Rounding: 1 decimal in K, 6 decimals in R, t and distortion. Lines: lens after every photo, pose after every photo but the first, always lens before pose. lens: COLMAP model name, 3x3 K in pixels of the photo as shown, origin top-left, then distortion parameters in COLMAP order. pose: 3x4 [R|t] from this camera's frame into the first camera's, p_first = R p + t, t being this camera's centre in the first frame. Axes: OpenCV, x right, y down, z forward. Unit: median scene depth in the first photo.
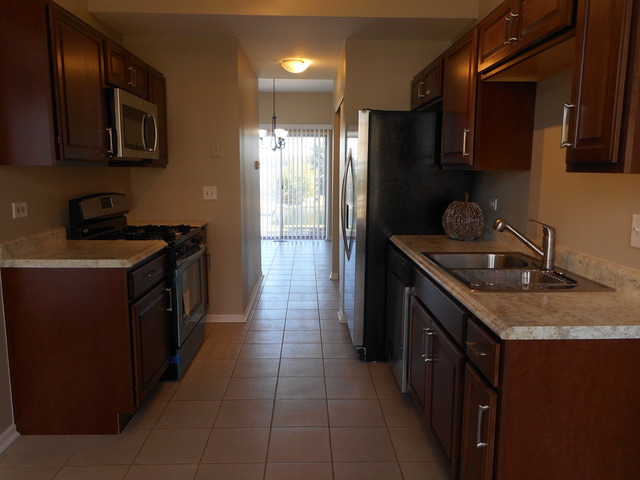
lens RADIAL K [[483.9, 0, 320.0], [0, 483.9, 240.0], [0, 0, 1]] dist [0.005720, 0.004371]
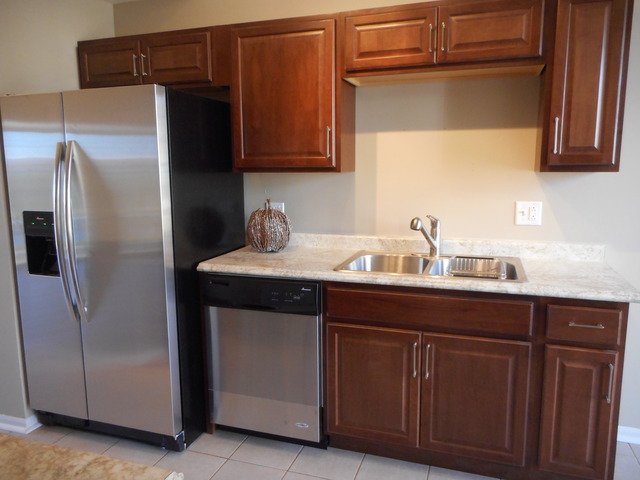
lens RADIAL K [[483.9, 0, 320.0], [0, 483.9, 240.0], [0, 0, 1]] dist [0.005720, 0.004371]
pose [[0.361869, -0.142997, 0.921196, -0.608599], [0.146852, 0.984572, 0.095147, -0.114139], [-0.920590, 0.100849, 0.377286, 0.734789]]
